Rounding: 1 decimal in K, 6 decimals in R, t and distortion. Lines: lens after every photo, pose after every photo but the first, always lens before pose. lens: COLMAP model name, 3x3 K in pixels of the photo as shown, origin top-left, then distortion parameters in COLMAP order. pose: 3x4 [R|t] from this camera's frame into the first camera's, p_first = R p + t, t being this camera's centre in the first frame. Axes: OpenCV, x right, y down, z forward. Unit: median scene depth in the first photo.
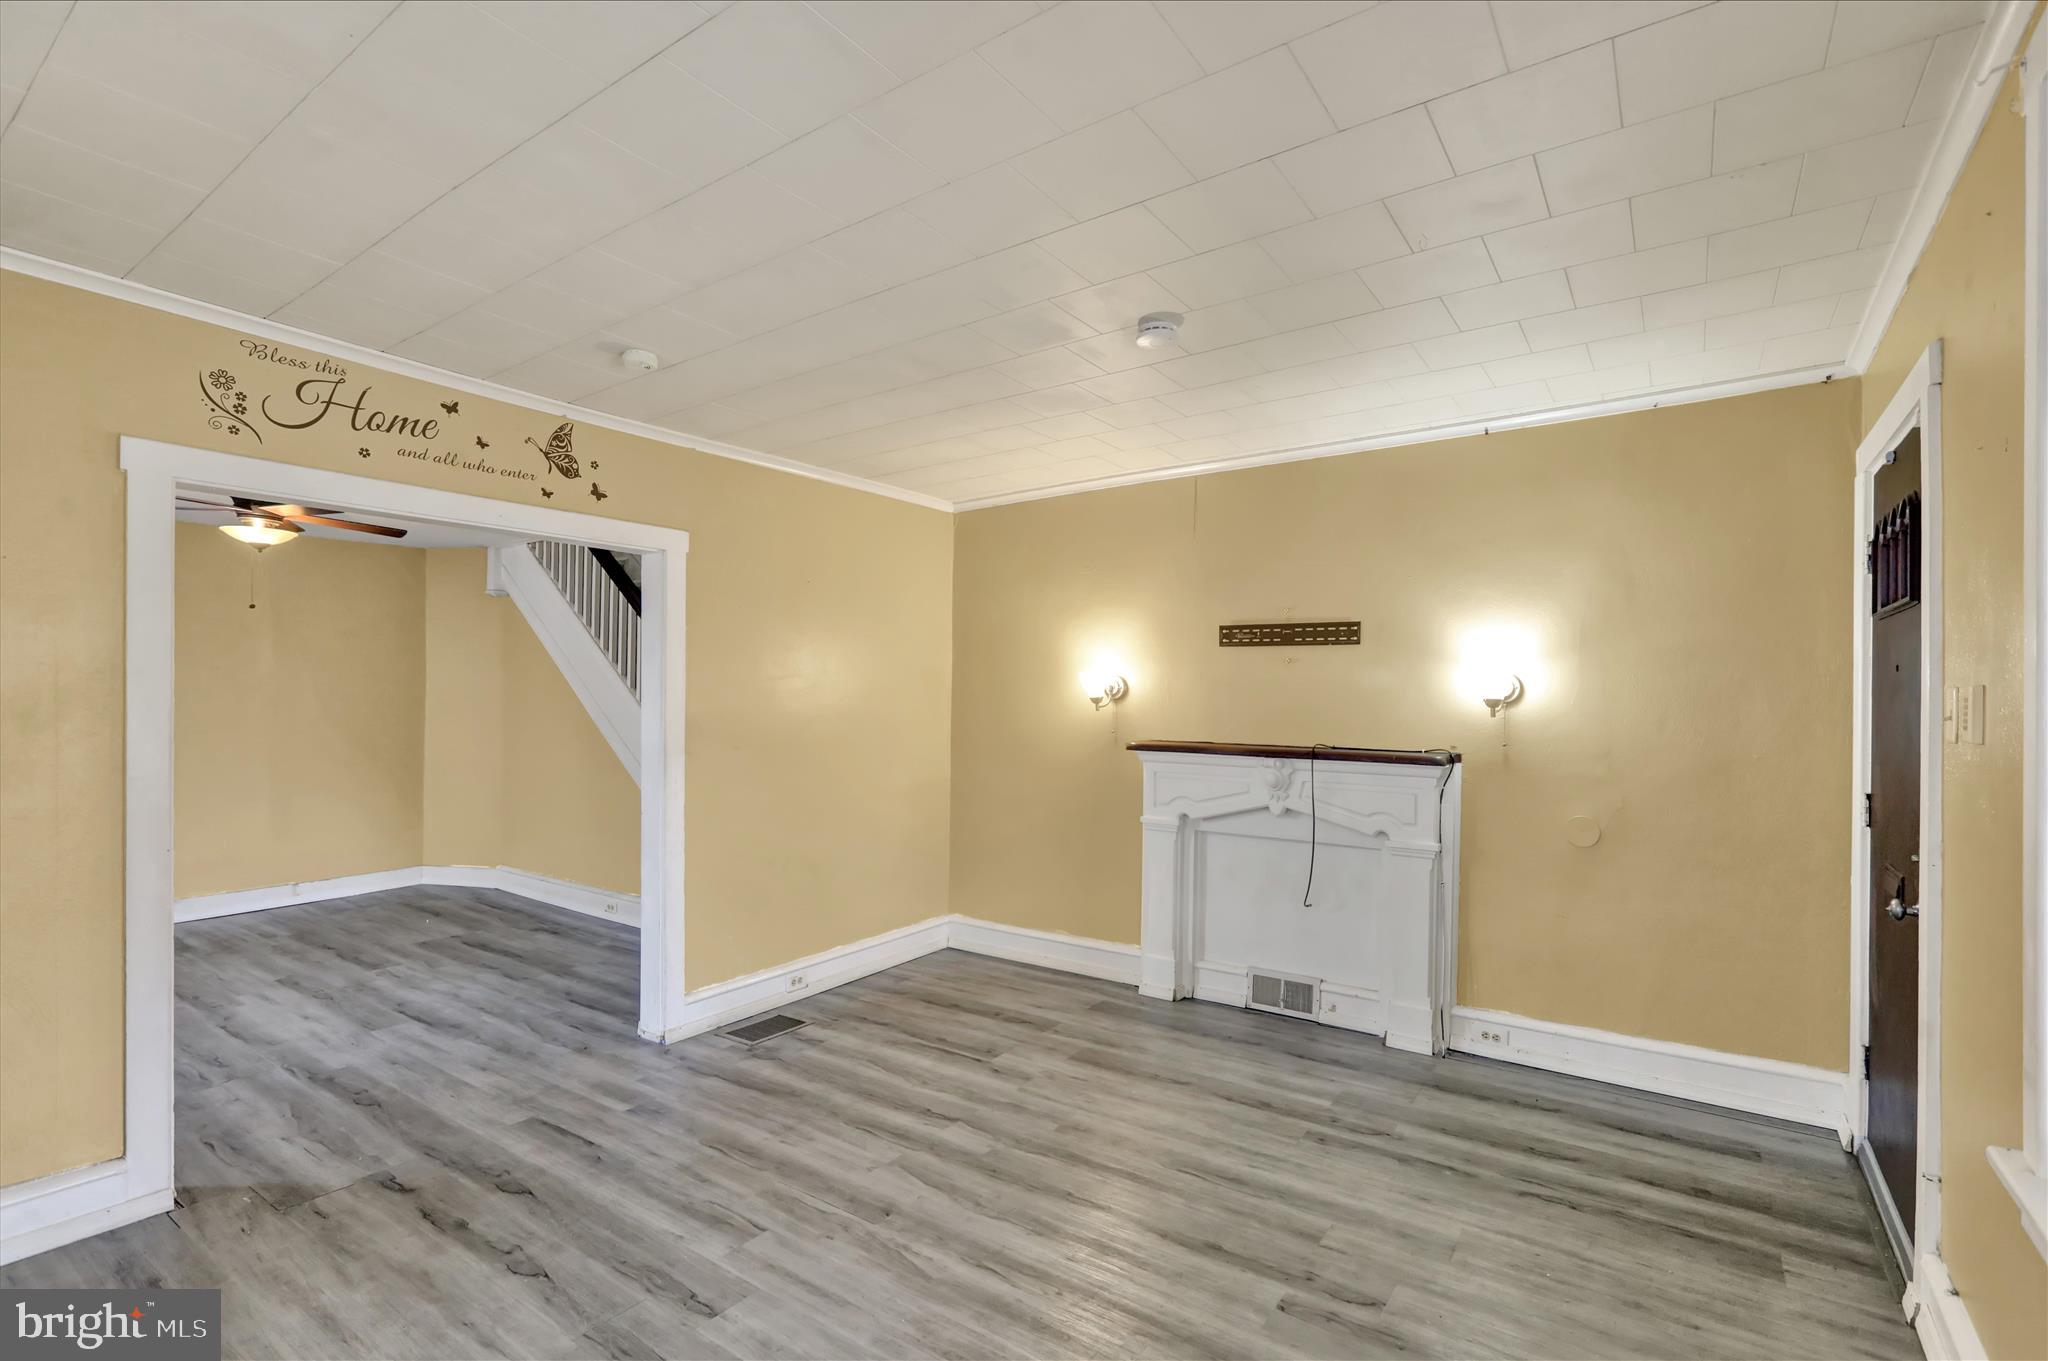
lens RADIAL K [[927.8, 0, 1039.0], [0, 927.8, 701.2], [0, 0, 1]] dist [0.015817, -0.000899]
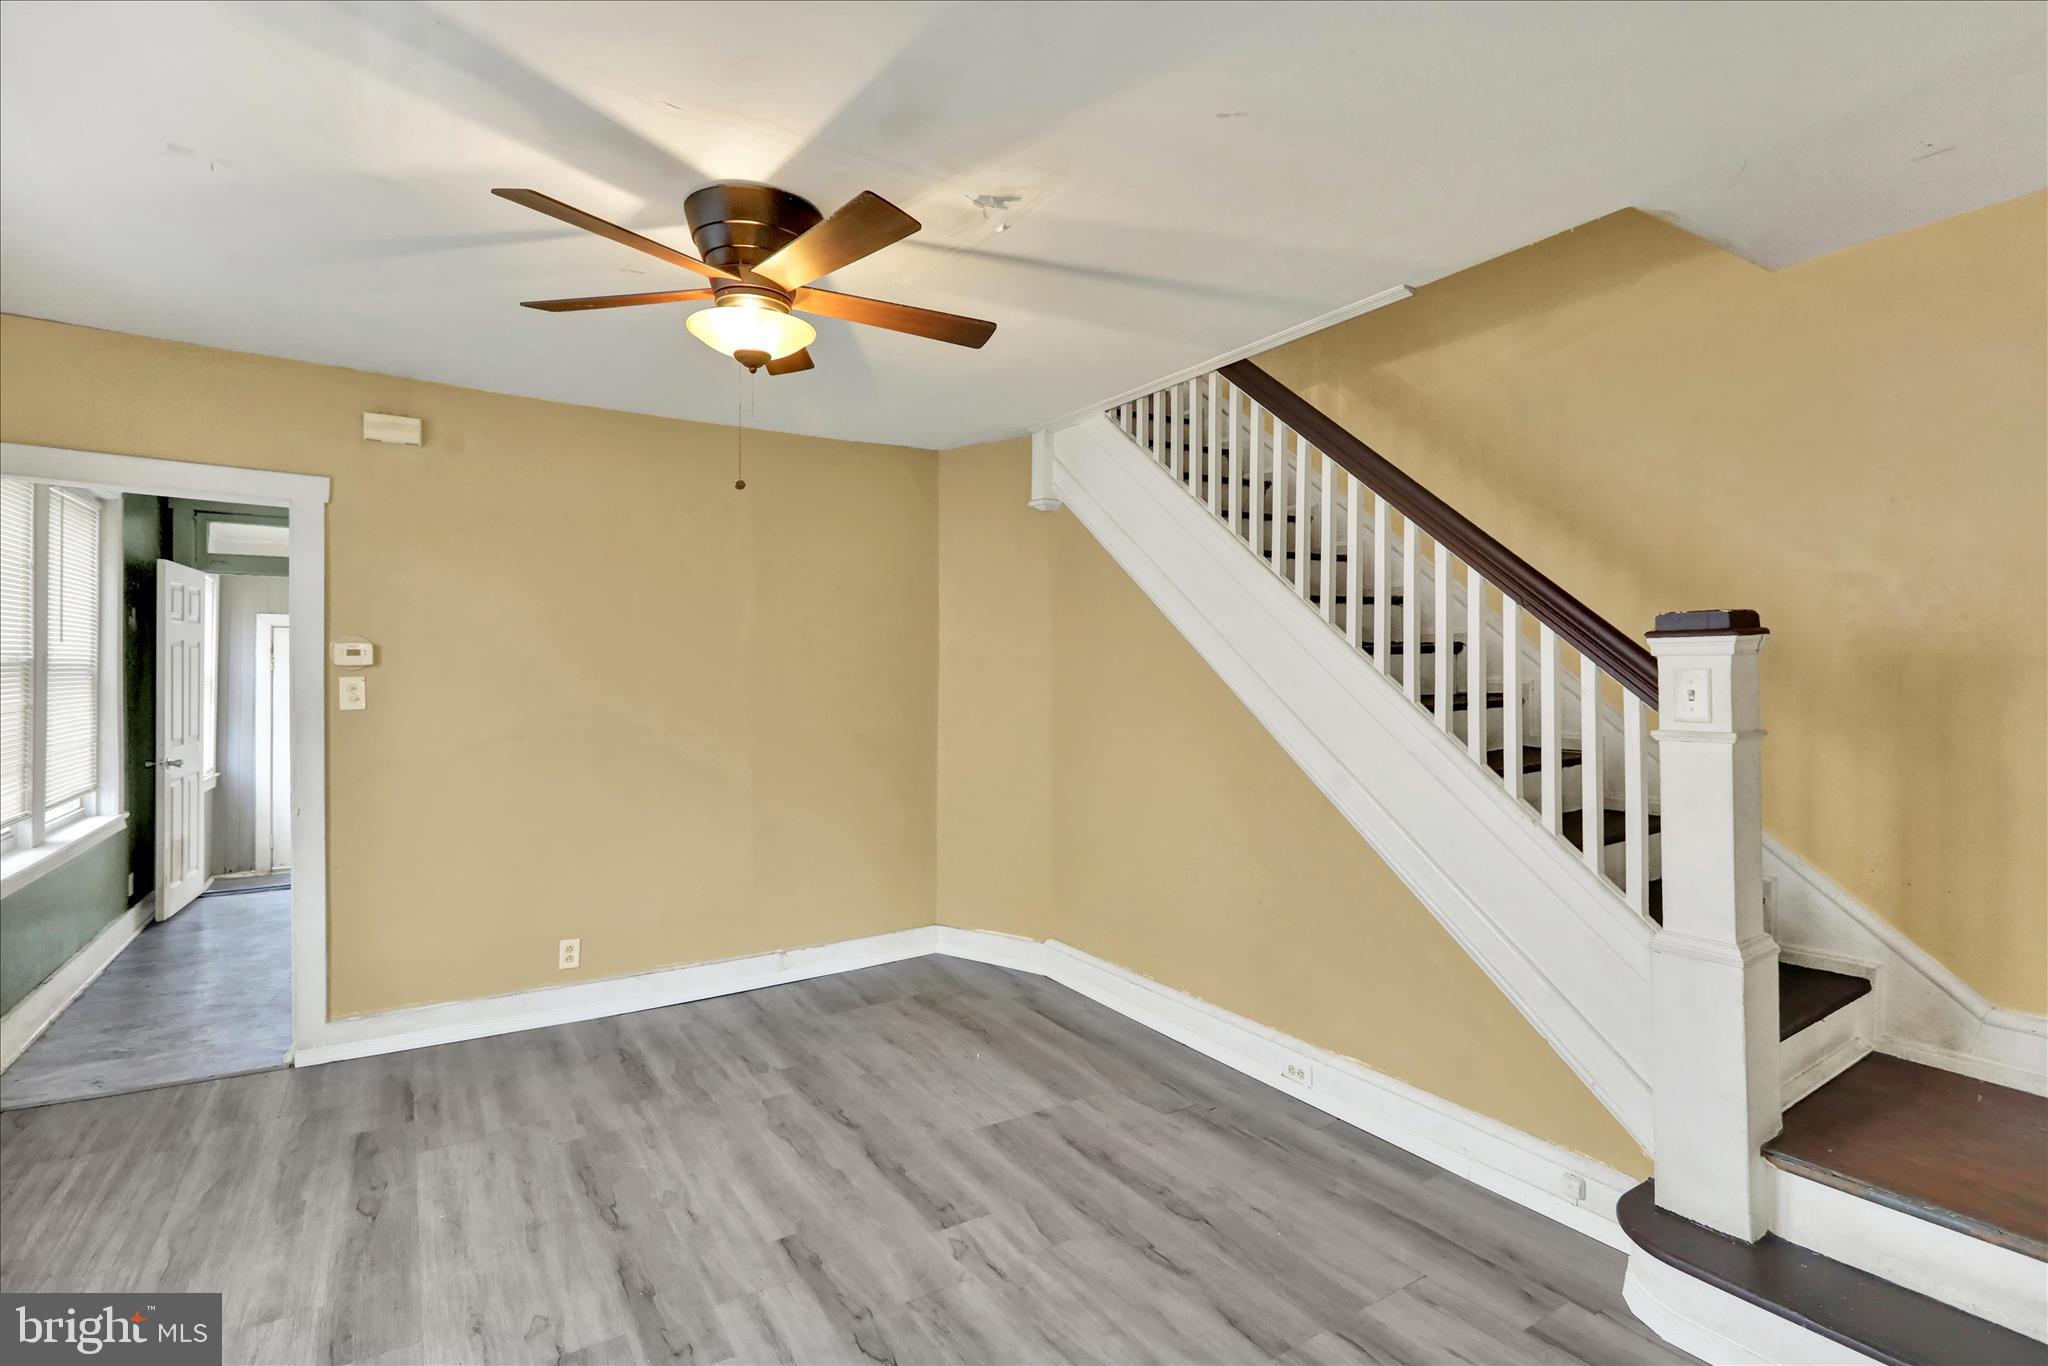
lens RADIAL K [[962.4, 0, 1080.6], [0, 962.4, 685.6], [0, 0, 1]] dist [0.002024, 0.002111]
pose [[0.940806, -0.005329, -0.338902, -0.659416], [0.005021, 0.999986, -0.001785, 0.009863], [0.338907, -0.000022, 0.940820, 0.772959]]
